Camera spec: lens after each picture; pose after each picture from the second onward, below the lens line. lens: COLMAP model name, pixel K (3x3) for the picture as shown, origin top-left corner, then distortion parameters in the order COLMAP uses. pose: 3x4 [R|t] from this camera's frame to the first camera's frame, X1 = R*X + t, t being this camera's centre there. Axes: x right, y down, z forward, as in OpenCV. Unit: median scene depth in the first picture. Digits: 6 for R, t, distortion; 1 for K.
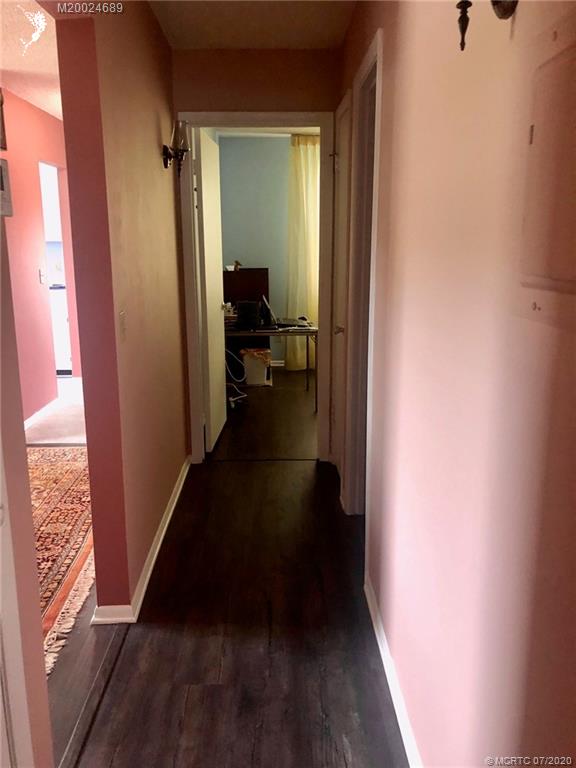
lens RADIAL K [[630.4, 0, 288.0], [0, 630.4, 384.0], [0, 0, 1]] dist [0.052394, -0.049653]
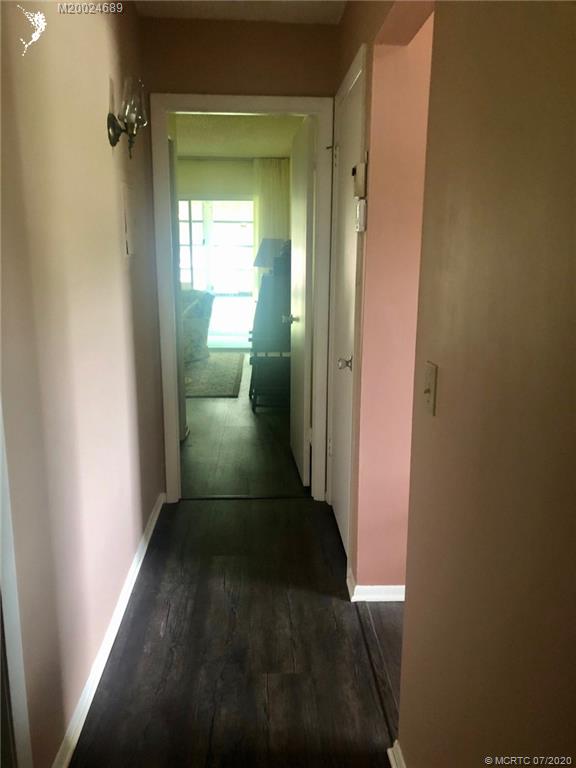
lens RADIAL K [[630.4, 0, 288.0], [0, 630.4, 384.0], [0, 0, 1]] dist [0.052394, -0.049653]
pose [[-0.999743, 0.002377, -0.022548, -0.120281], [-0.007486, 0.904105, 0.427244, -0.393394], [0.021401, 0.427303, -0.903855, 1.715320]]
